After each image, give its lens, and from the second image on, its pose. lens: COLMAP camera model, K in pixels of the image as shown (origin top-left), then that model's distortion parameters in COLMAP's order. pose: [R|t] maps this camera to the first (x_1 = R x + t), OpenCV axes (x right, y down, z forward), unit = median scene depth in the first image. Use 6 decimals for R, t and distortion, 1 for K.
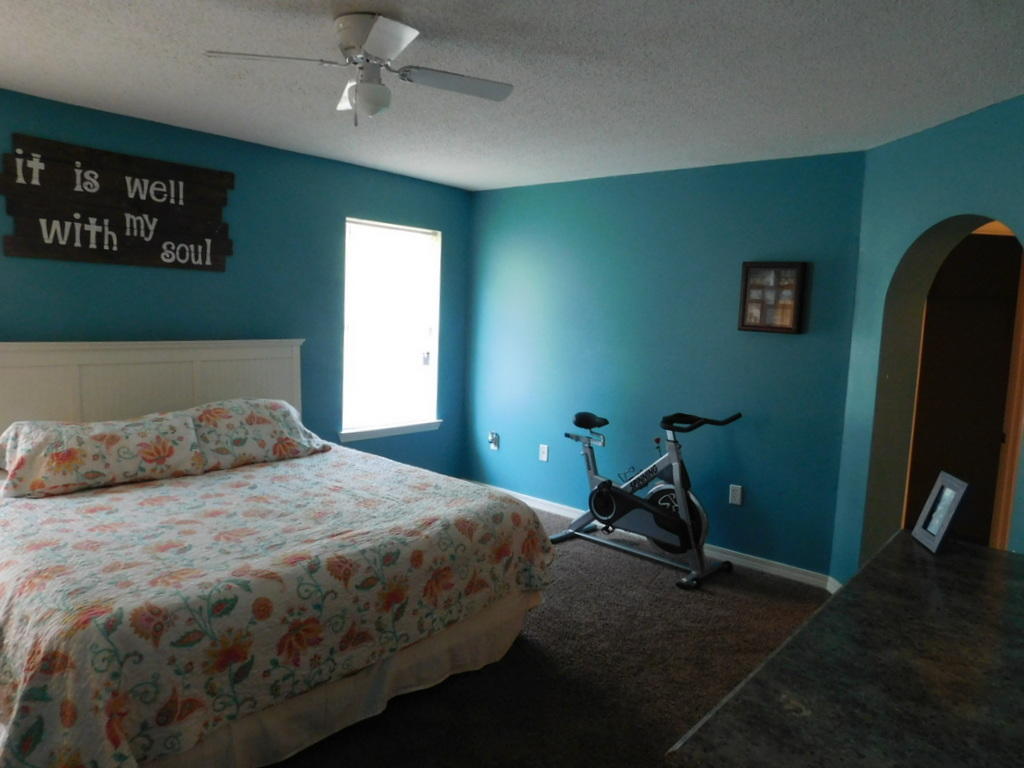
lens RADIAL K [[702.3, 0, 512.0], [0, 702.3, 384.0], [0, 0, 1]] dist [-0.077783, 0.049644]
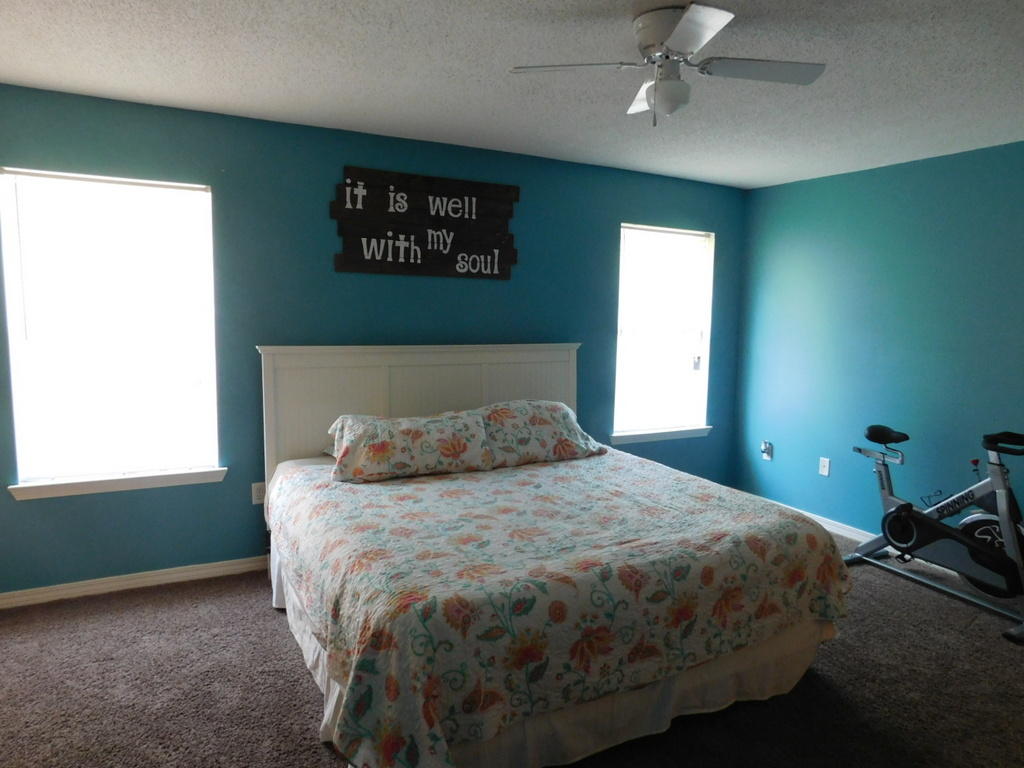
lens RADIAL K [[702.3, 0, 512.0], [0, 702.3, 384.0], [0, 0, 1]] dist [-0.077783, 0.049644]
pose [[0.928215, 0.020652, -0.371470, -0.027516], [-0.022760, 0.999740, -0.001292, -0.002304], [0.371347, 0.009654, 0.928444, 0.015103]]
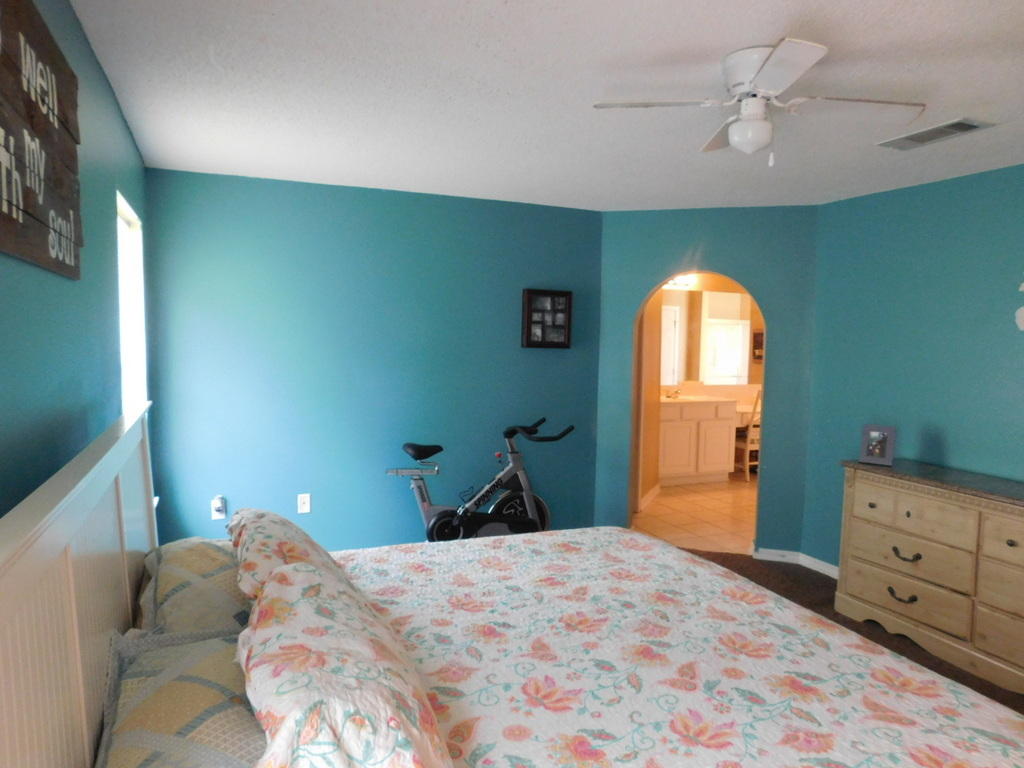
lens RADIAL K [[681.0, 0, 512.0], [0, 681.0, 384.0], [0, 0, 1]] dist [-0.056653, 0.043816]
pose [[0.437208, -0.098118, 0.893992, -0.927023], [0.088904, 0.993877, 0.065602, -0.123211], [-0.894955, 0.050798, 0.443255, 0.691218]]
